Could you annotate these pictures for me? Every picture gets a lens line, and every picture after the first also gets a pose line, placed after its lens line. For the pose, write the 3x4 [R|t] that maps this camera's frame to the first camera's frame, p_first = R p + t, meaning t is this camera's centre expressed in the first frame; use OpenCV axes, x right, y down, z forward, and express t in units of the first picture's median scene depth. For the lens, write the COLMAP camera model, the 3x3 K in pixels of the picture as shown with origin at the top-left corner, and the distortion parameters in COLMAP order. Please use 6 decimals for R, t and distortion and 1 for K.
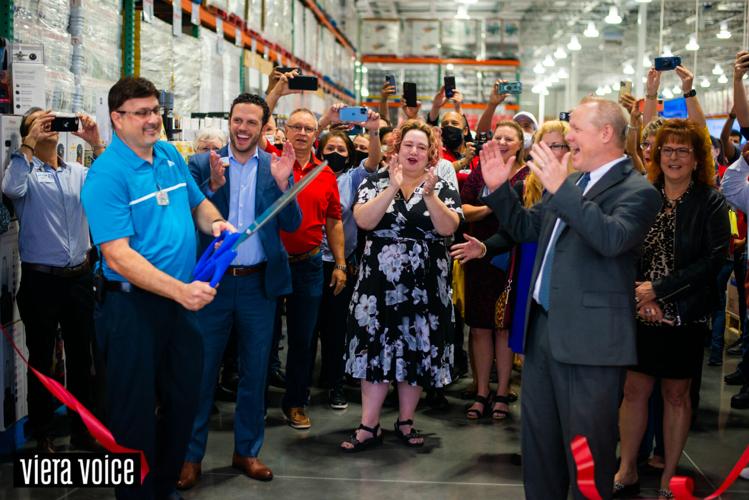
lens RADIAL K [[1109.3, 0, 386.7], [0, 1109.3, 222.4], [0, 0, 1]] dist [-0.060004, 0.120892]
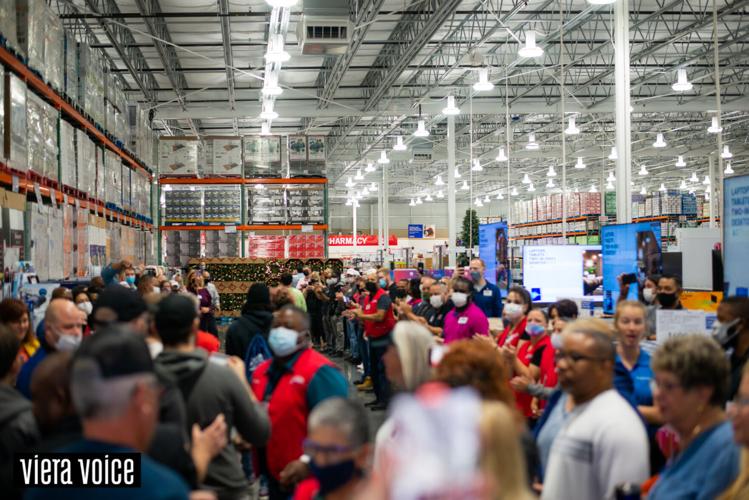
lens RADIAL K [[1109.3, 0, 386.7], [0, 1109.3, 222.4], [0, 0, 1]] dist [-0.060004, 0.120892]
pose [[0.985982, -0.029916, 0.164151, 0.078421], [0.046411, 0.994144, -0.097587, -0.076250], [-0.160270, 0.103837, 0.981596, 0.356442]]
